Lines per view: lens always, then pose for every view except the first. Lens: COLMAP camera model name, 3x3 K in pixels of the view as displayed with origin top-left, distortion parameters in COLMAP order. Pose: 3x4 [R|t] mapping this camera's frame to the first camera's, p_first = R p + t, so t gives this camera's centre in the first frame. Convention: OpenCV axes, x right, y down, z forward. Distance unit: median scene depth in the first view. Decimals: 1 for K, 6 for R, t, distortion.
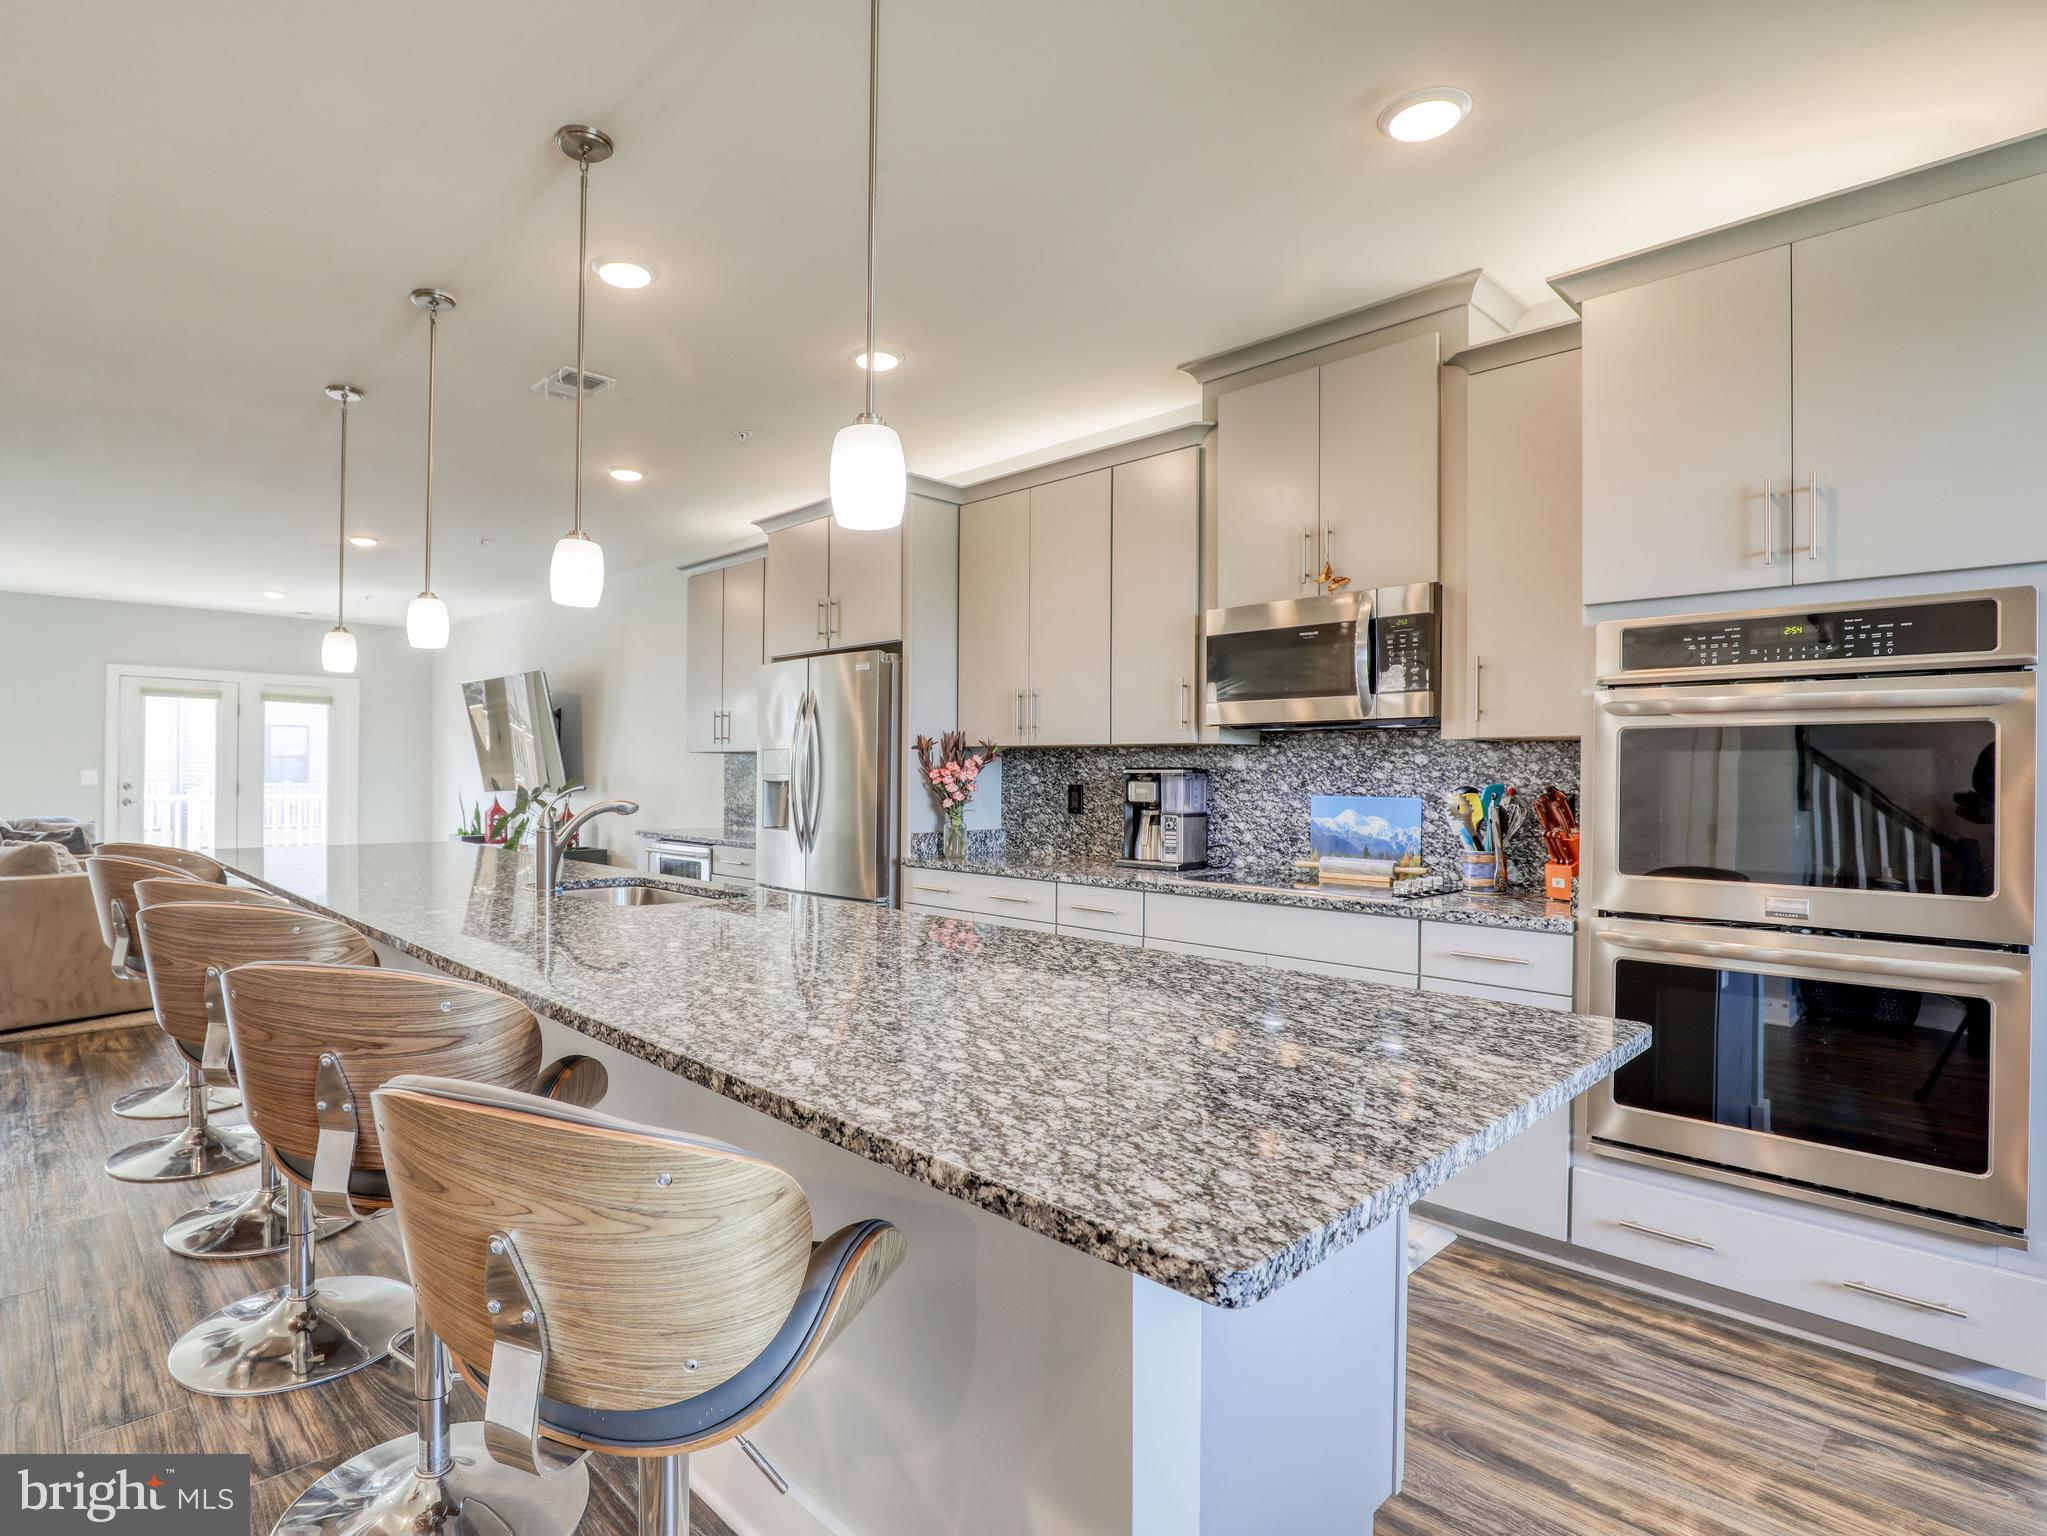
lens RADIAL K [[1072.4, 0, 964.1], [0, 1072.4, 776.5], [0, 0, 1]] dist [-0.049765, 0.009833]
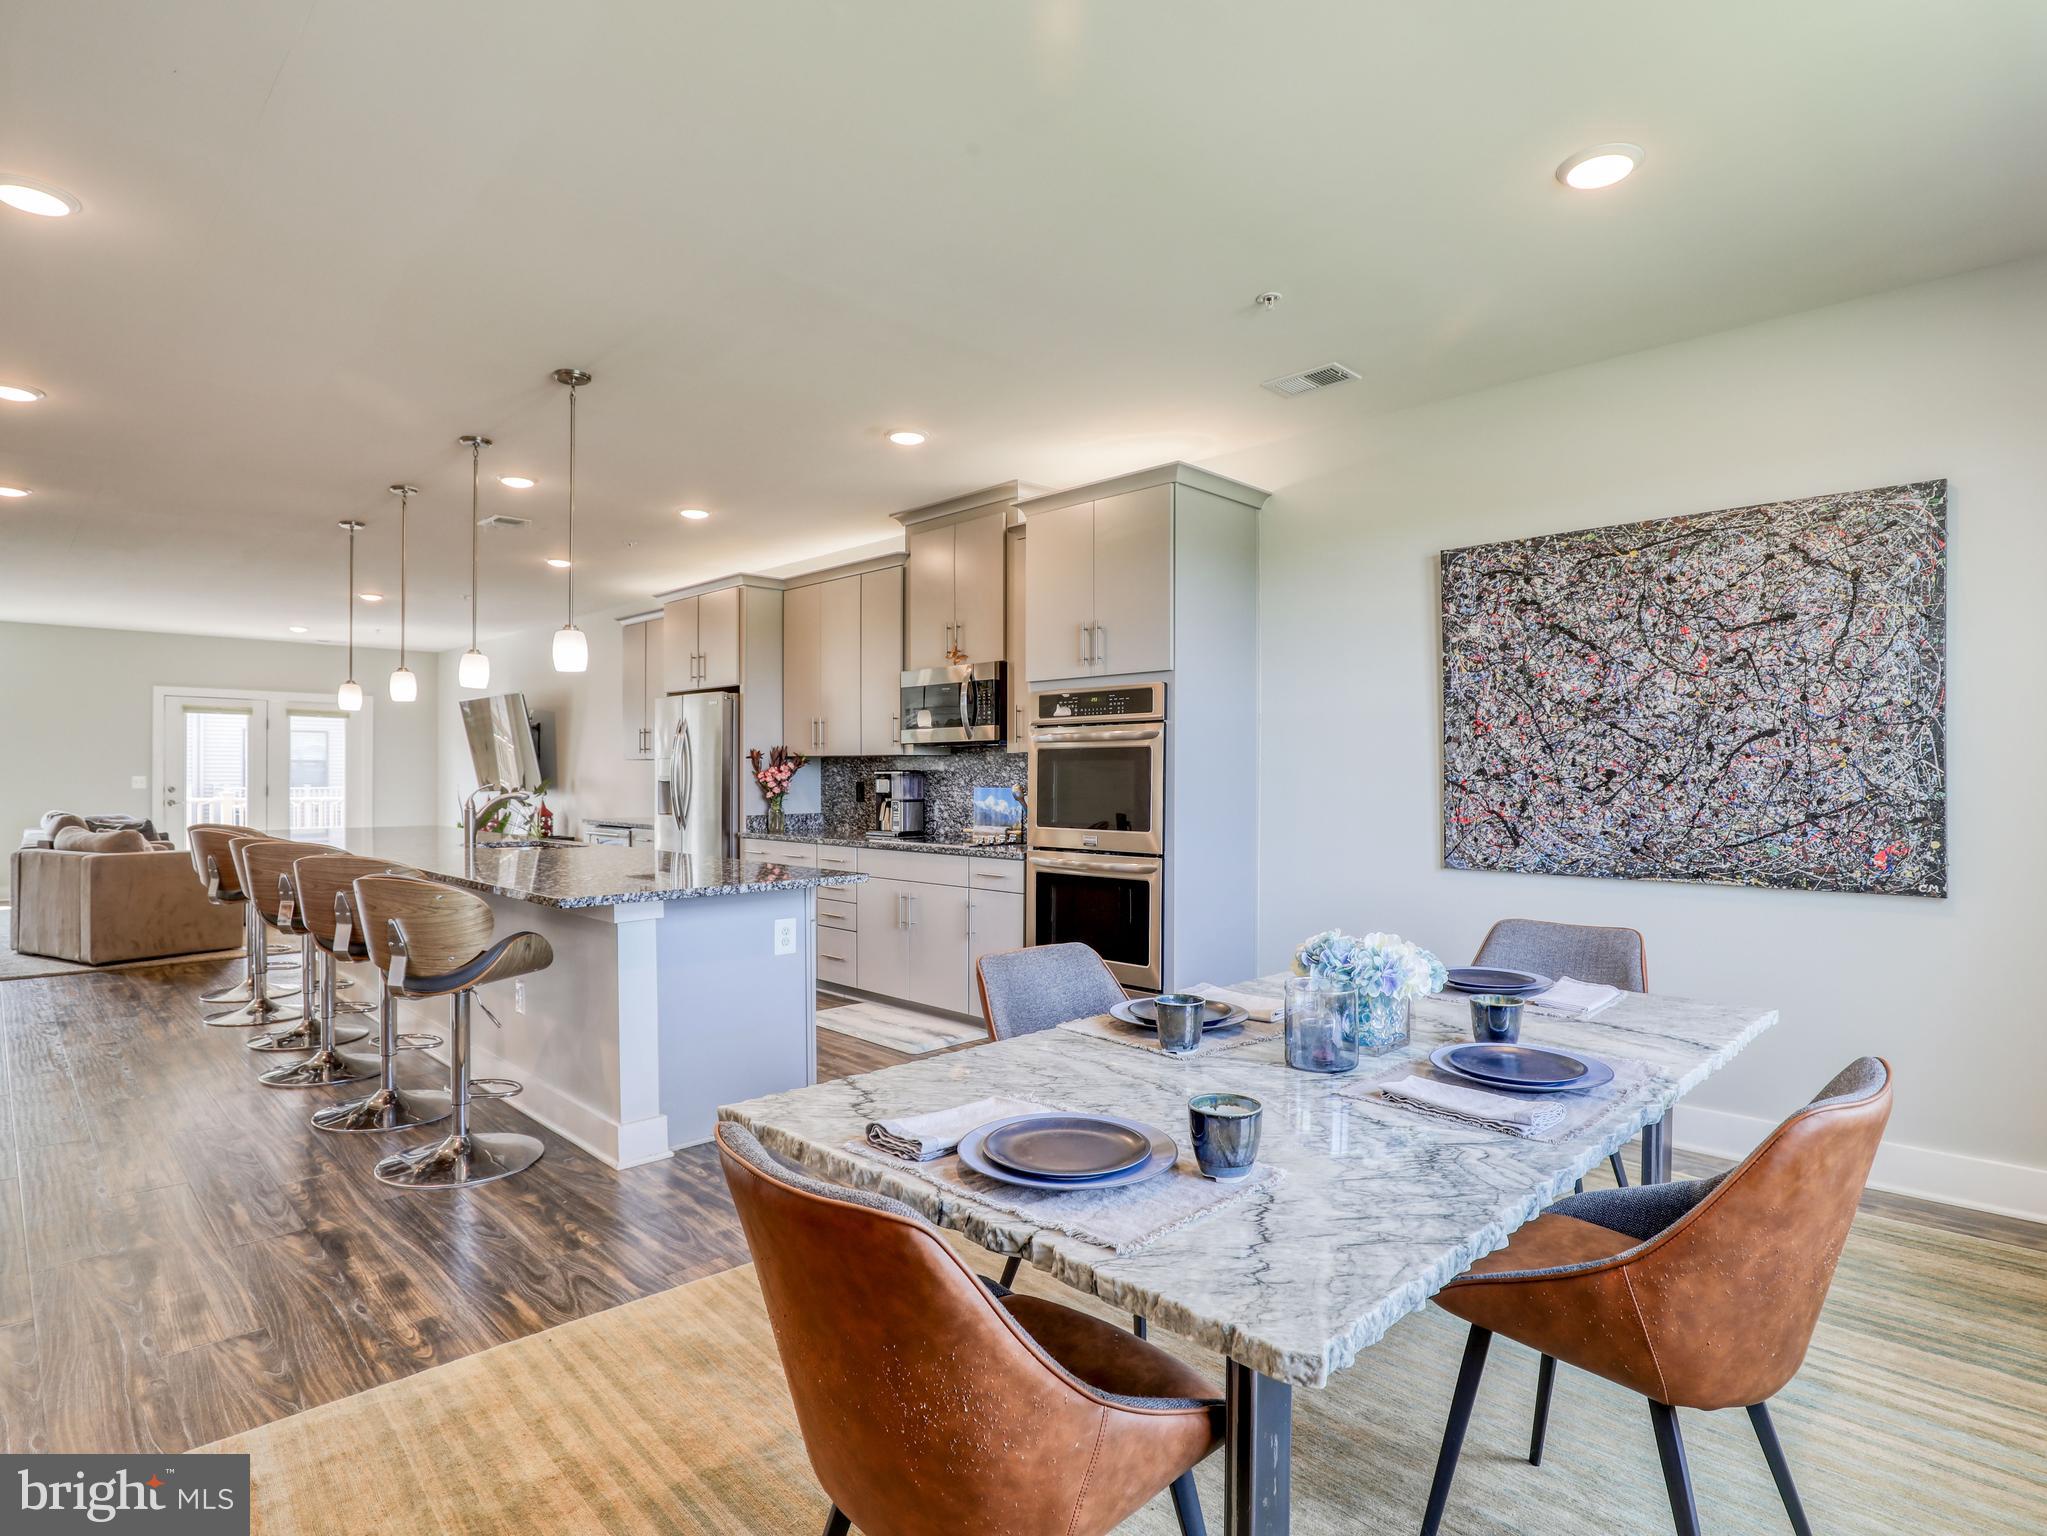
lens RADIAL K [[1114.8, 0, 1077.5], [0, 1114.8, 775.0], [0, 0, 1]] dist [-0.039077, 0.001250]
pose [[0.999009, -0.006953, 0.043964, 0.463824], [0.006977, 0.999976, -0.000405, 0.001247], [-0.043960, 0.000711, 0.999033, -0.752670]]
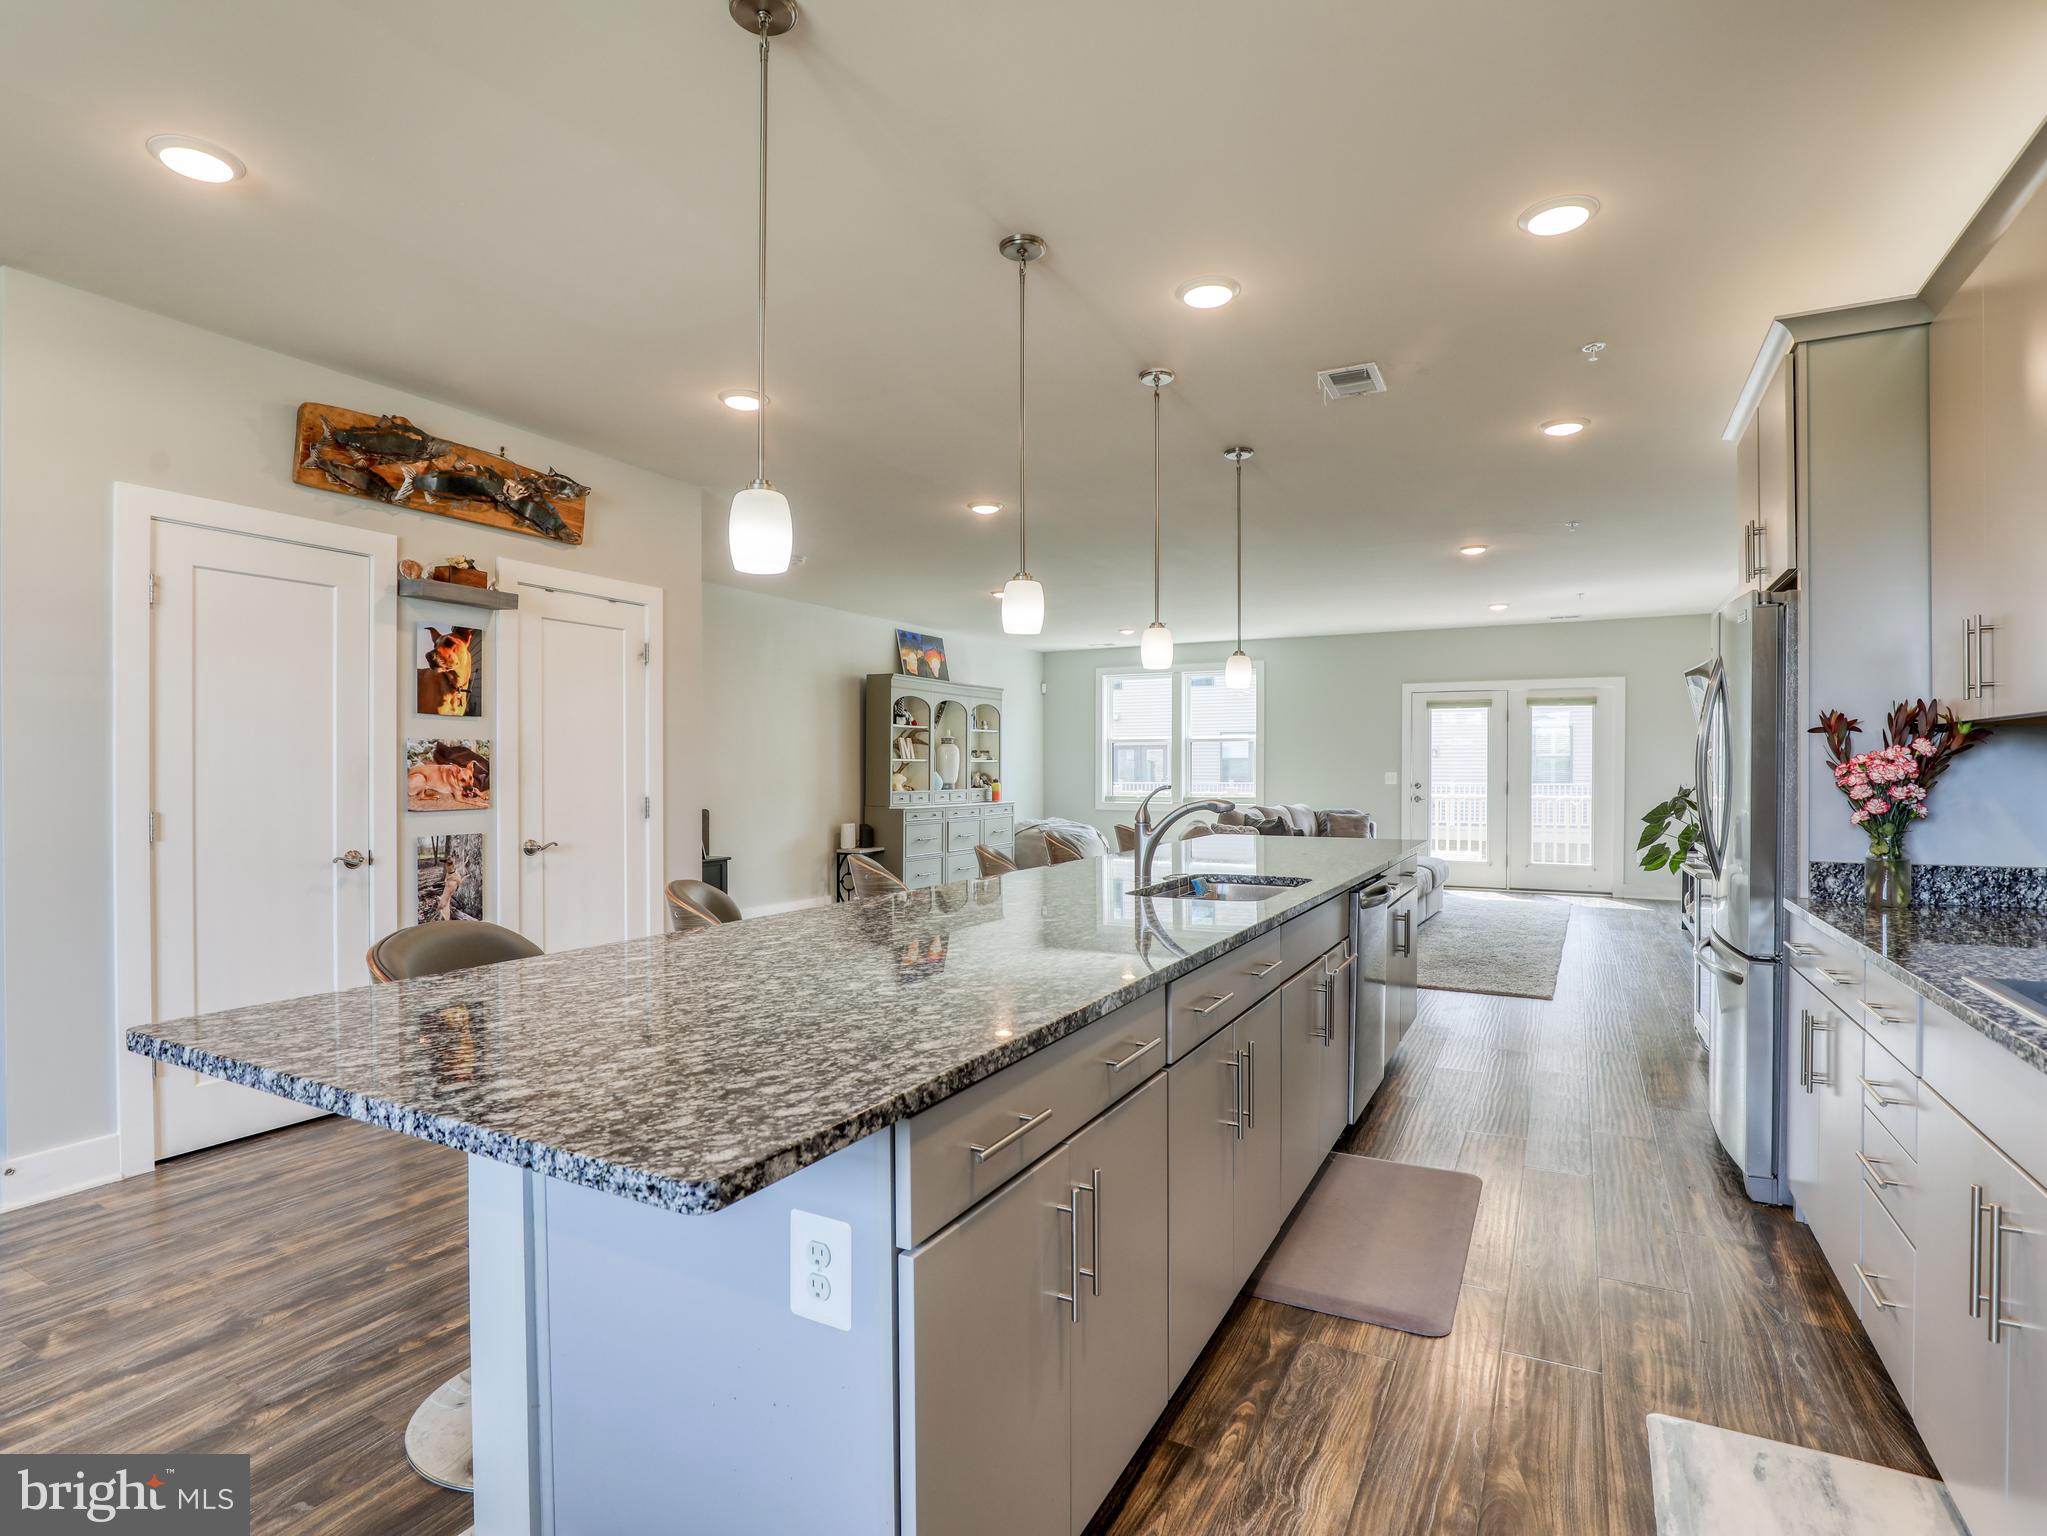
lens RADIAL K [[1058.5, 0, 949.2], [0, 1058.5, 775.4], [0, 0, 1]] dist [-0.032337, 0.000107]
pose [[0.273453, -0.003852, -0.961878, 0.567594], [0.001932, 0.999992, -0.003455, 0.002246], [0.961884, -0.000914, 0.273458, 0.436838]]
